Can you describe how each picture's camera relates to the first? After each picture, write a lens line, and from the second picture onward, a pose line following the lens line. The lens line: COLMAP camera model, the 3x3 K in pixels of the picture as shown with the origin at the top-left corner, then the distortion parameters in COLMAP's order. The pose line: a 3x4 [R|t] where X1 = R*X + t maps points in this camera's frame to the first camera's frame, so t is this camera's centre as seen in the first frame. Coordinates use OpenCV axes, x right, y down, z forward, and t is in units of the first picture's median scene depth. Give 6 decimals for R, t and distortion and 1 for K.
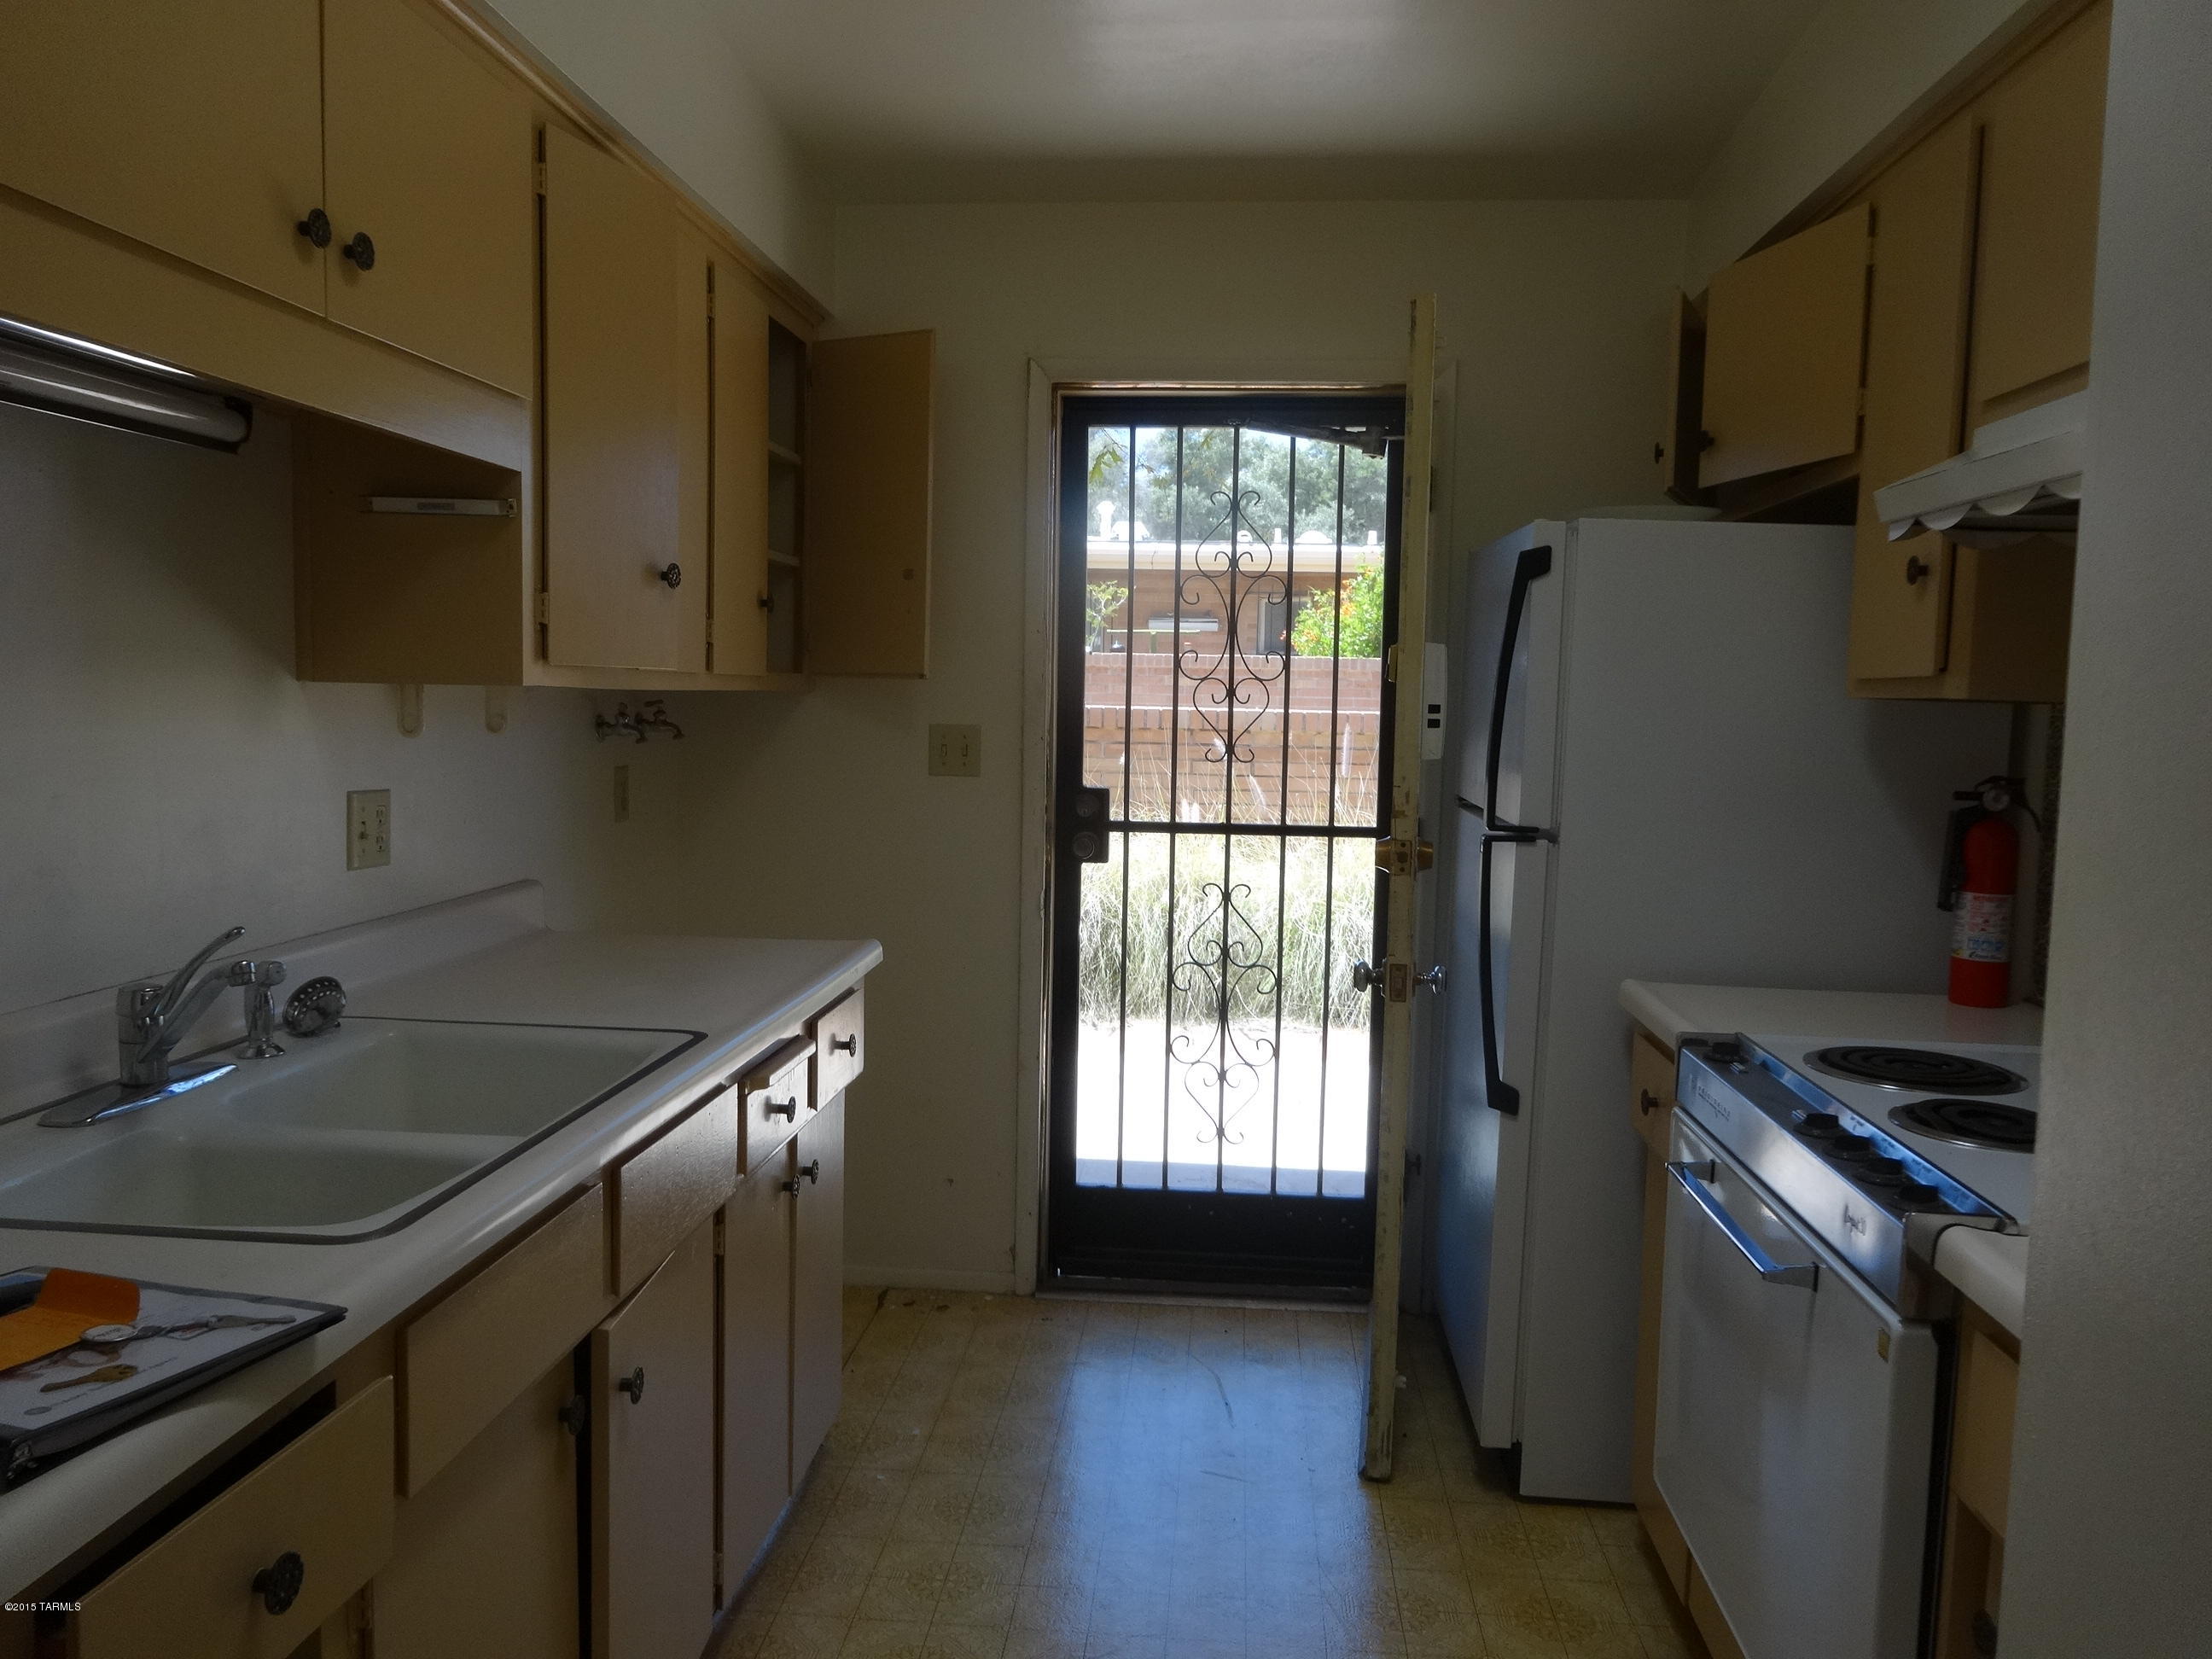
lens RADIAL K [[1663.0, 0, 1106.0], [0, 1663.0, 829.5], [0, 0, 1]] dist [0.006850, 0.001817]
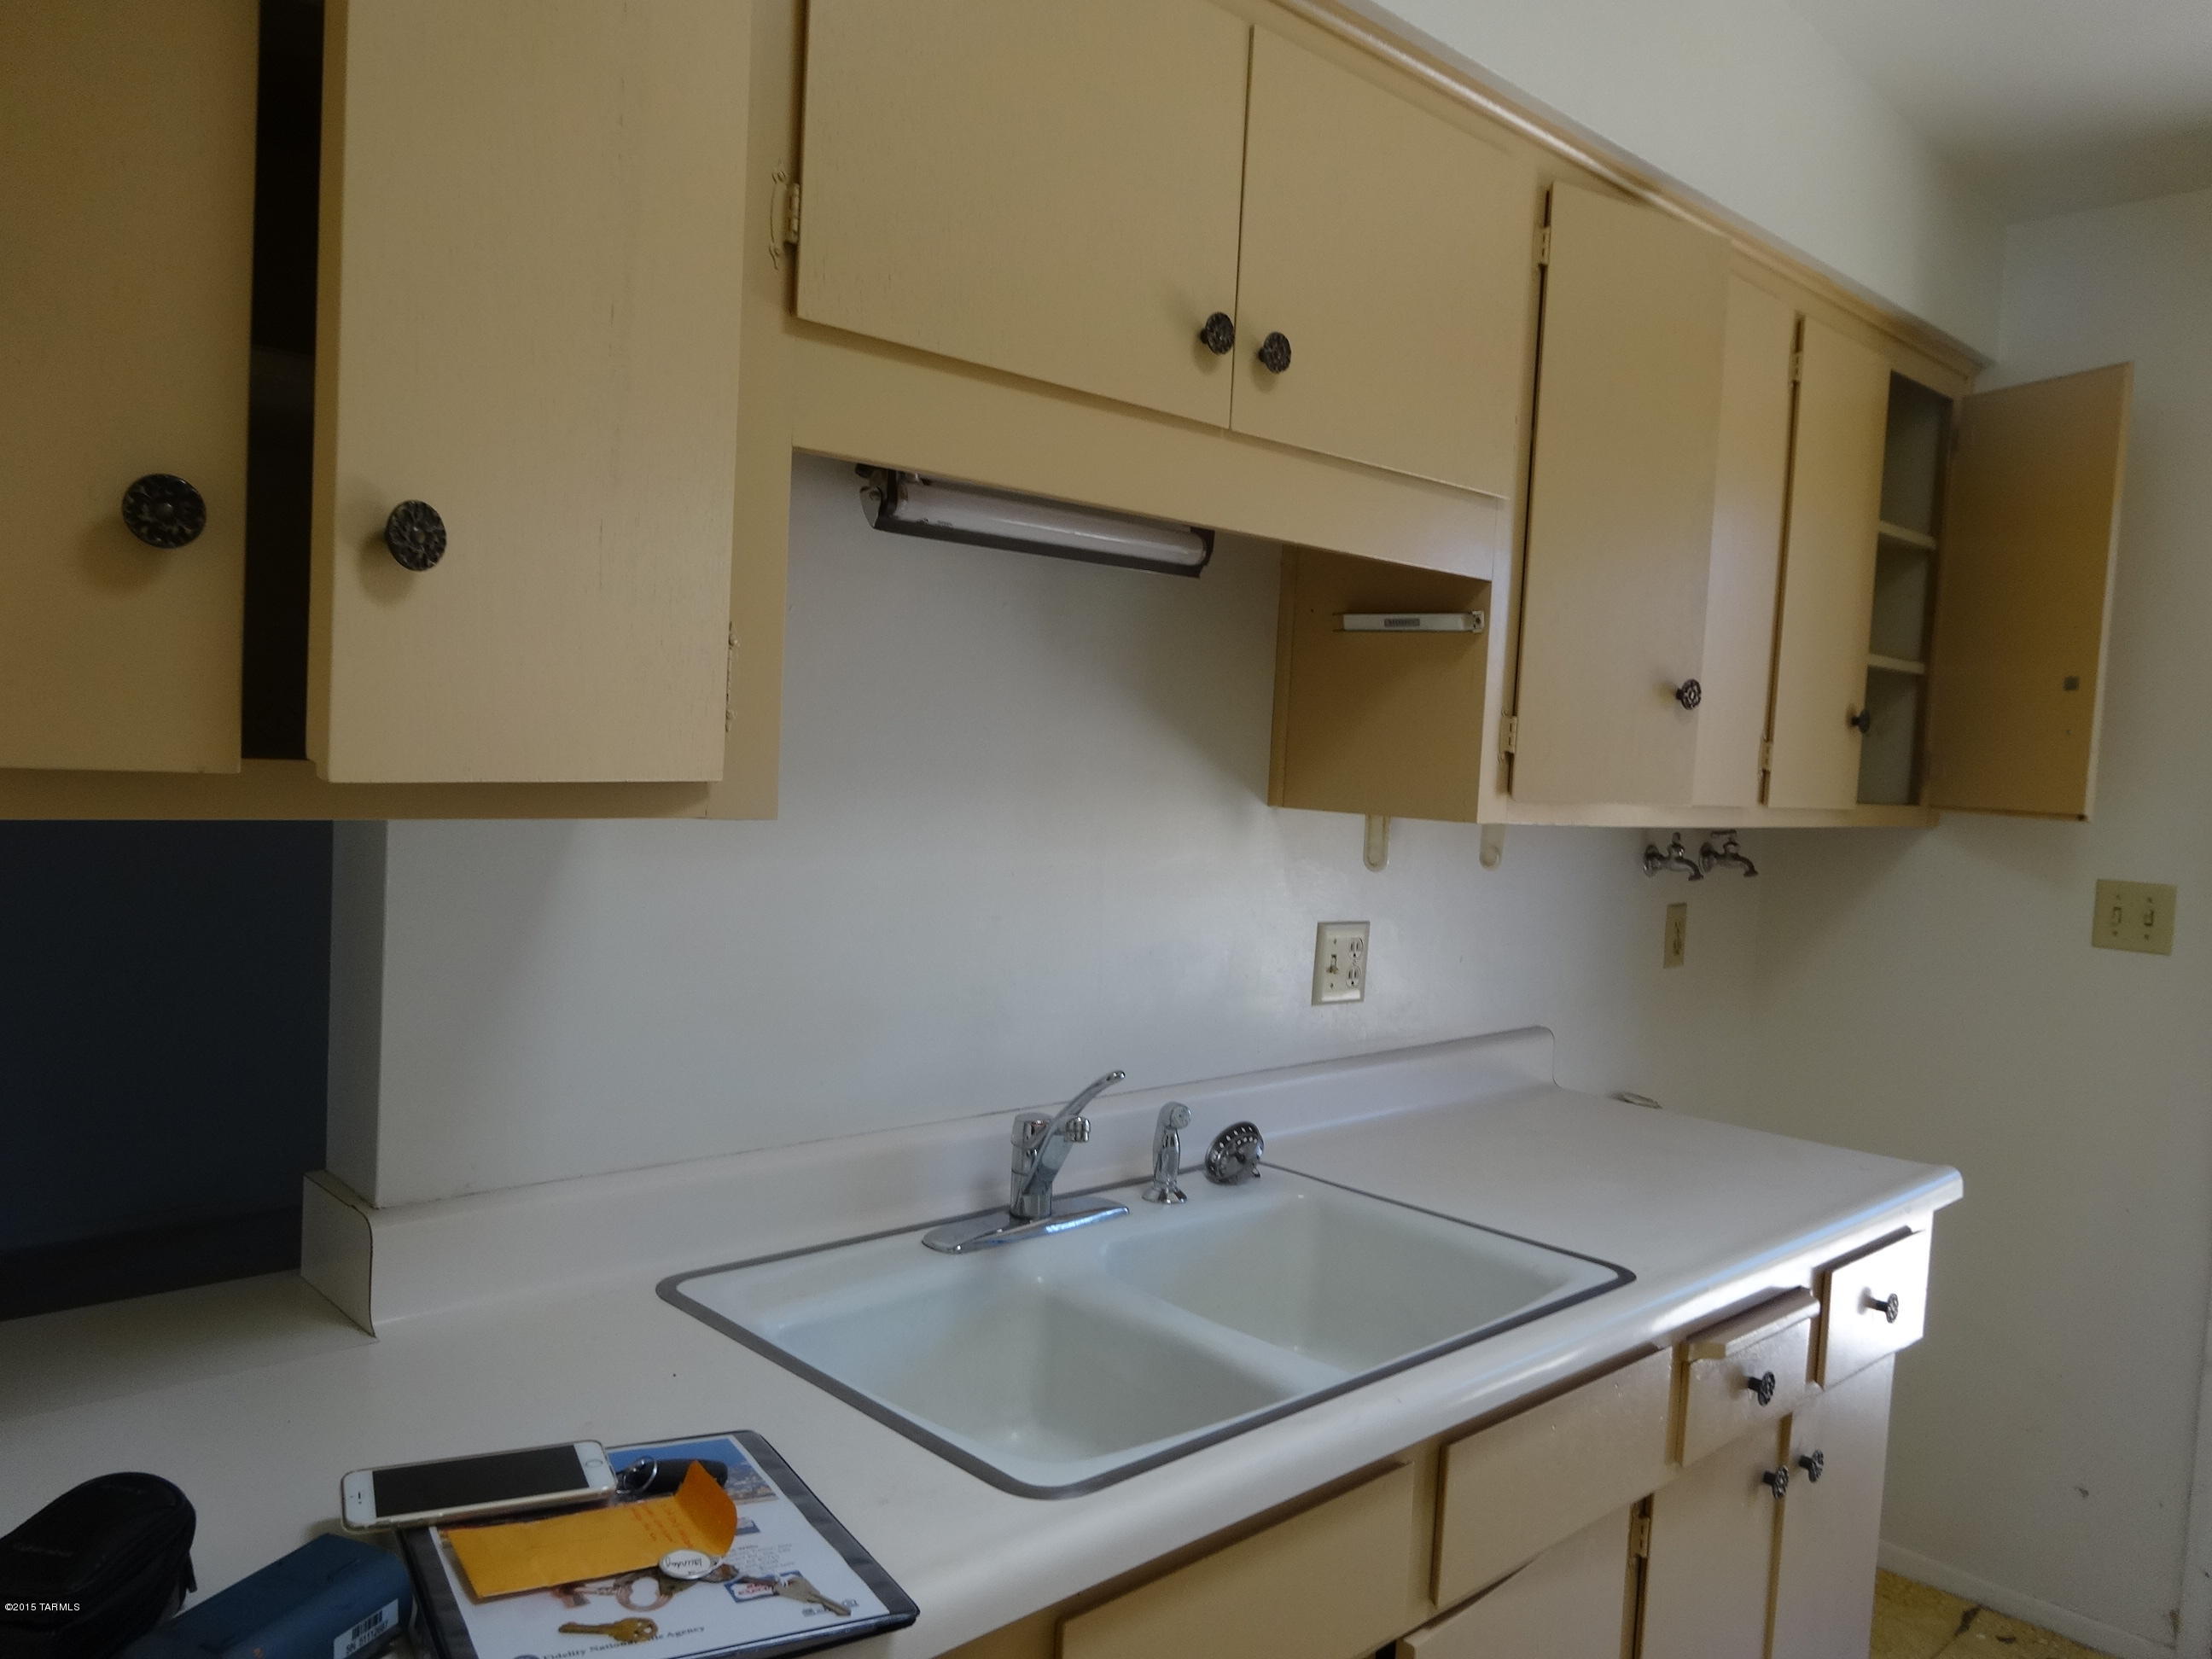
lens RADIAL K [[1645.2, 0, 1106.0], [0, 1645.2, 829.5], [0, 0, 1]] dist [0.003102, -0.006708]
pose [[0.754643, 0.053821, -0.653924, 0.064722], [-0.089343, 0.995776, -0.021147, -0.045671], [0.650024, 0.074382, 0.756264, 0.212308]]
